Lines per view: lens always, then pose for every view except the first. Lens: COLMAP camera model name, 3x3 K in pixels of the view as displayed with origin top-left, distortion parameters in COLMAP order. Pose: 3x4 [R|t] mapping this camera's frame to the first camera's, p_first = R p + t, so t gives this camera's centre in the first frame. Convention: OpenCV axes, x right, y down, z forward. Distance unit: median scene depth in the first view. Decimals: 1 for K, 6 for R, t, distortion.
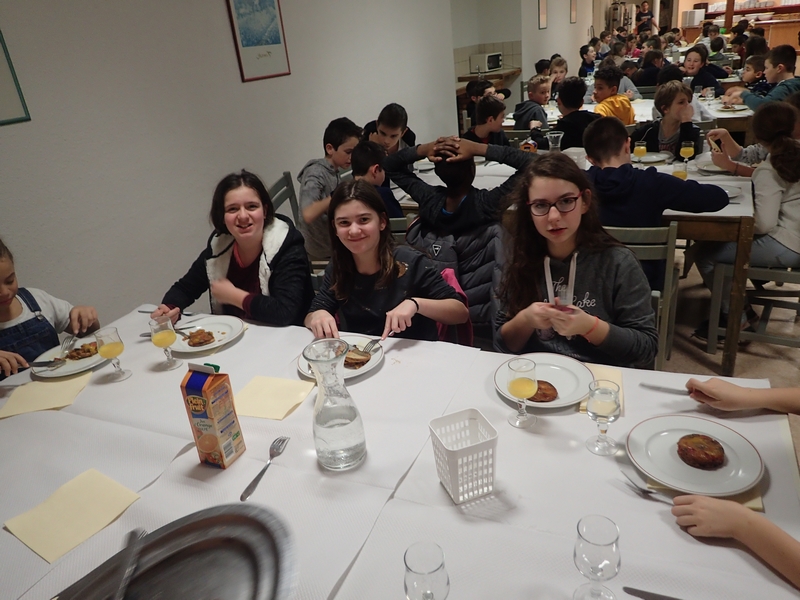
lens RADIAL K [[601.1, 0, 398.9], [0, 601.1, 297.5], [0, 0, 1]] dist [0.007457, 0.006090]
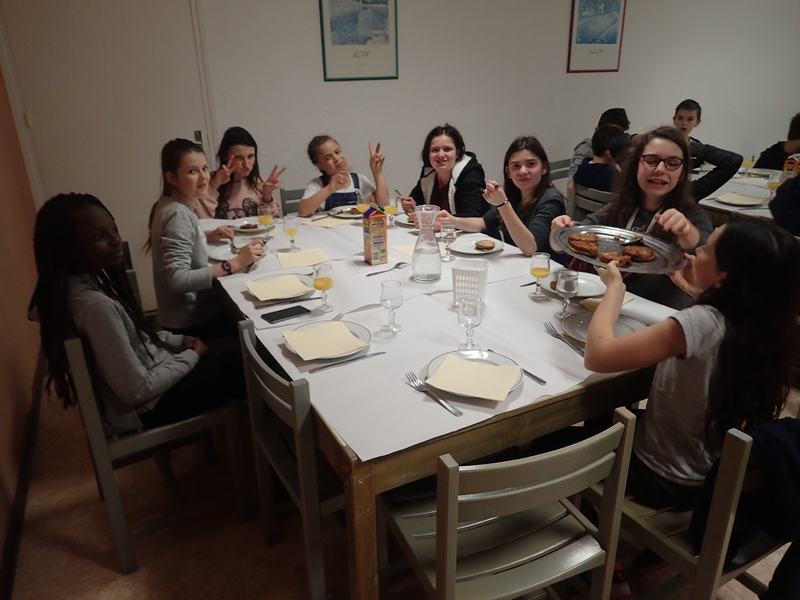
lens RADIAL K [[601.1, 0, 399.2], [0, 601.1, 292.8], [0, 0, 1]] dist [0.007457, 0.006090]
pose [[0.791038, 0.303300, -0.531289, 0.251169], [-0.305566, 0.948245, 0.086371, 0.059988], [0.529989, 0.094021, 0.842776, -0.153525]]
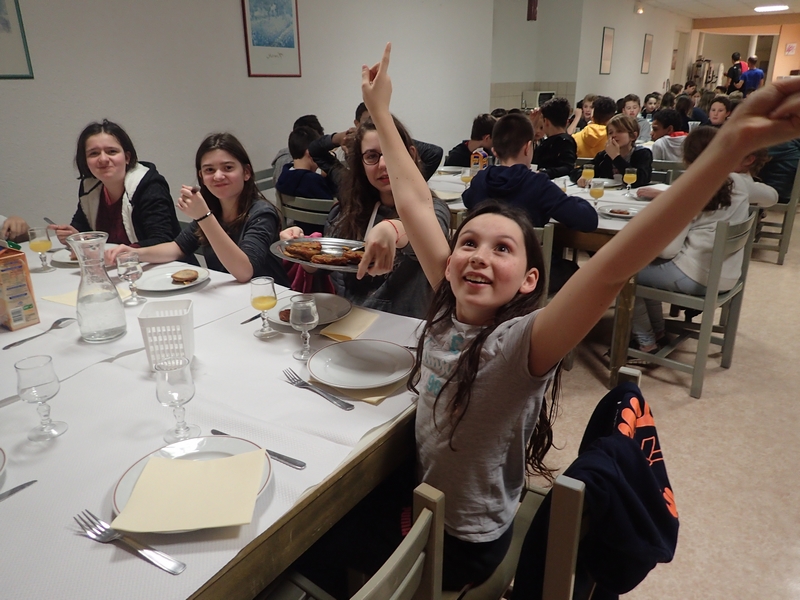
lens RADIAL K [[601.1, 0, 391.2], [0, 601.1, 290.4], [0, 0, 1]] dist [0.007457, 0.006090]
pose [[0.981416, 0.141768, -0.129321, 0.197716], [-0.149832, 0.987188, -0.054865, 0.052184], [0.119886, 0.073222, 0.990084, -0.034540]]
